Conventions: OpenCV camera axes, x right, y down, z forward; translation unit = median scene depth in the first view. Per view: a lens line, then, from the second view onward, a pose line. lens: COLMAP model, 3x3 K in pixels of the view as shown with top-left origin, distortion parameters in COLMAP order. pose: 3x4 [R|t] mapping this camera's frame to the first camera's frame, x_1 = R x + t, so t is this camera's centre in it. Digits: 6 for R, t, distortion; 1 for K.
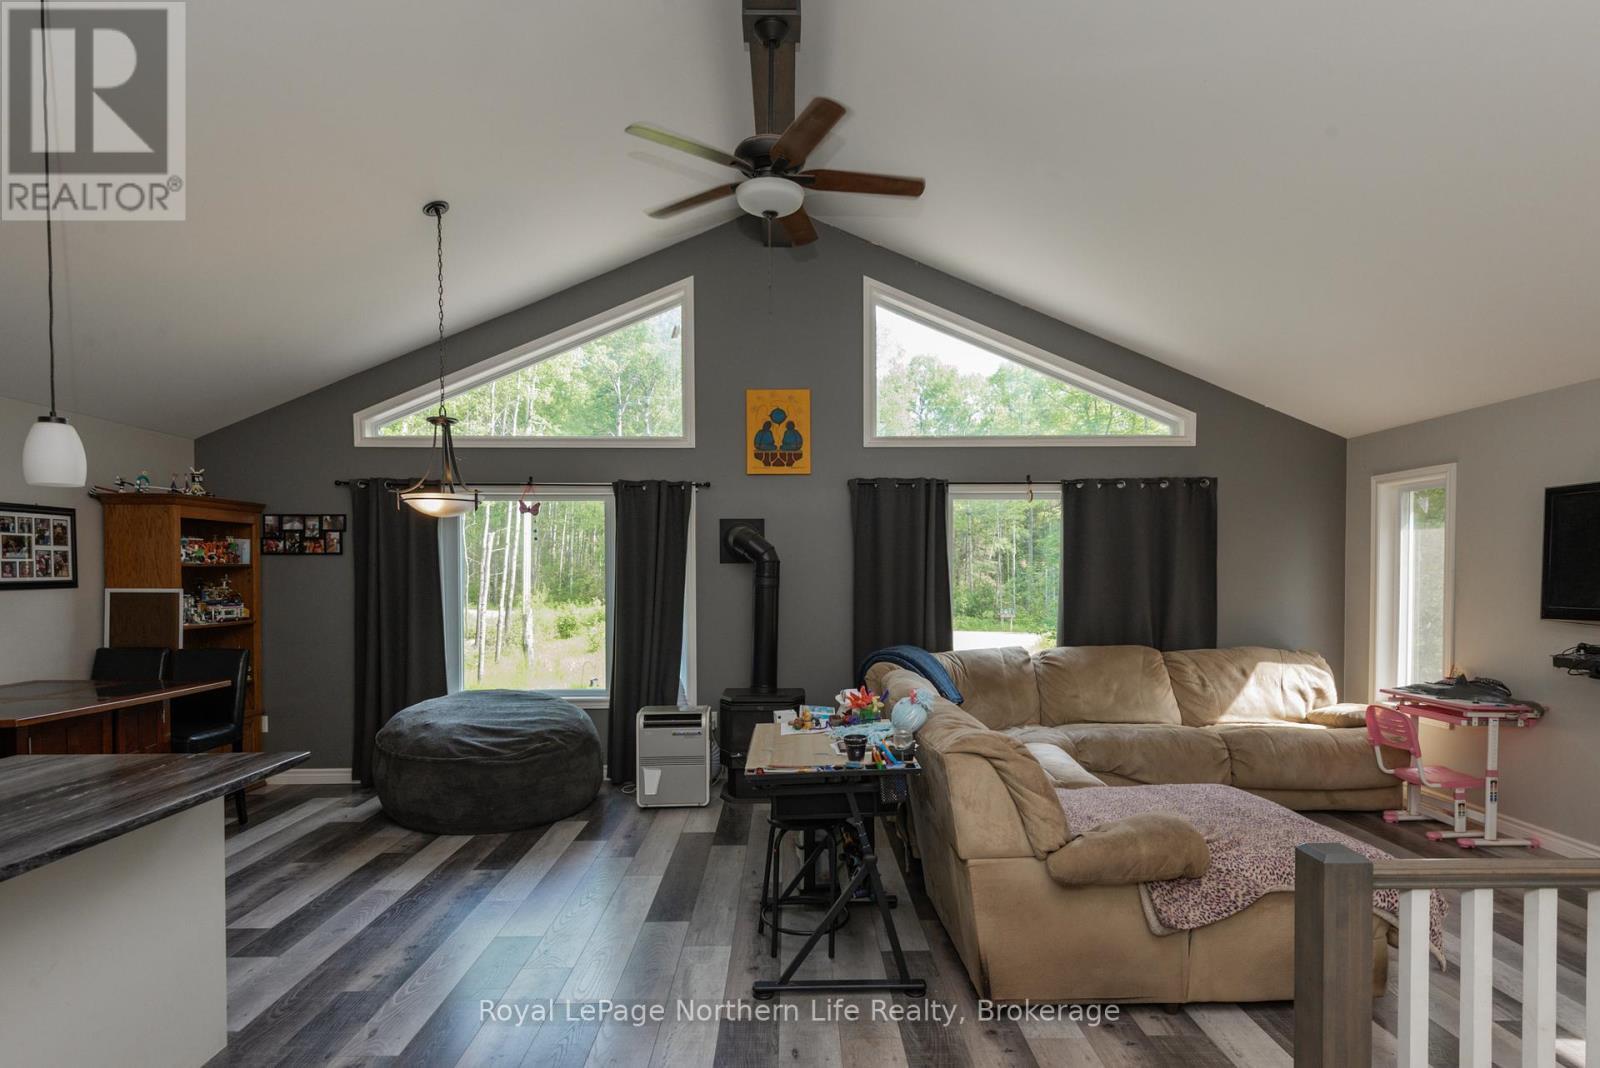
lens RADIAL K [[799.2, 0, 798.7], [0, 799.2, 583.5], [0, 0, 1]] dist [-0.000794, -0.000634]
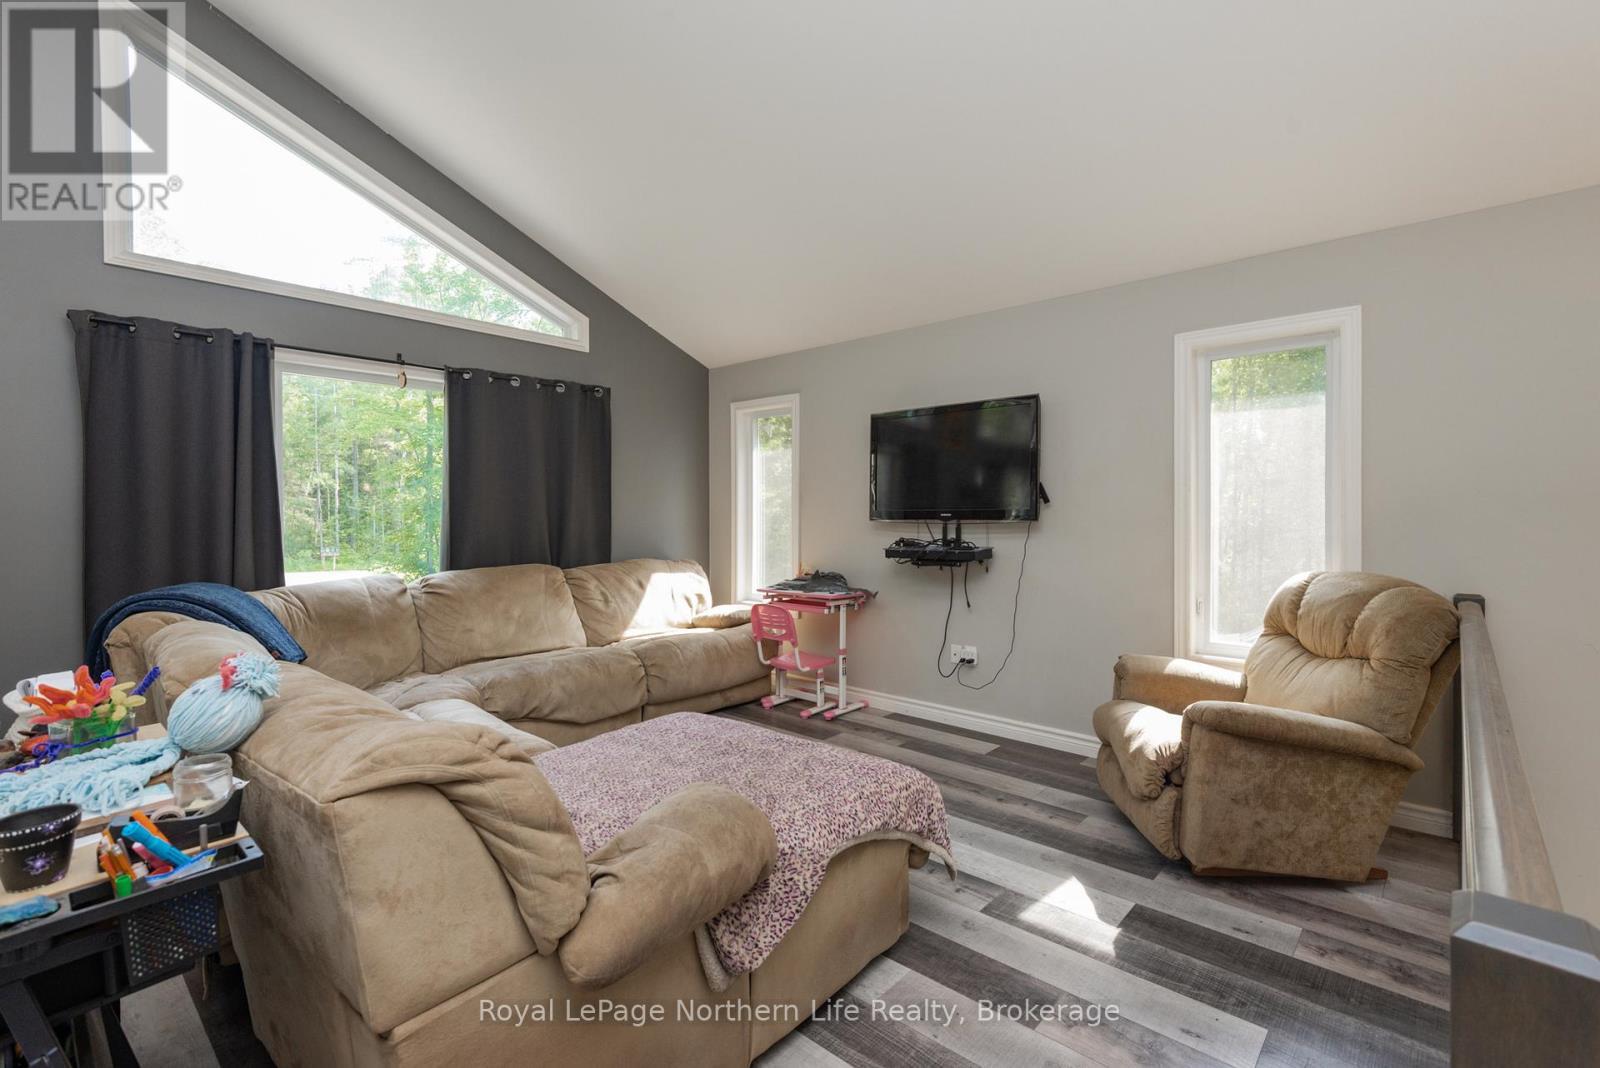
lens RADIAL K [[721.0, 0, 796.0], [0, 721.0, 516.4], [0, 0, 1]] dist [0.027025, -0.009201]
pose [[0.678878, -0.006638, 0.734221, 0.033469], [0.008813, 0.999961, 0.000892, 0.031213], [-0.734198, 0.005865, 0.678910, 0.281782]]
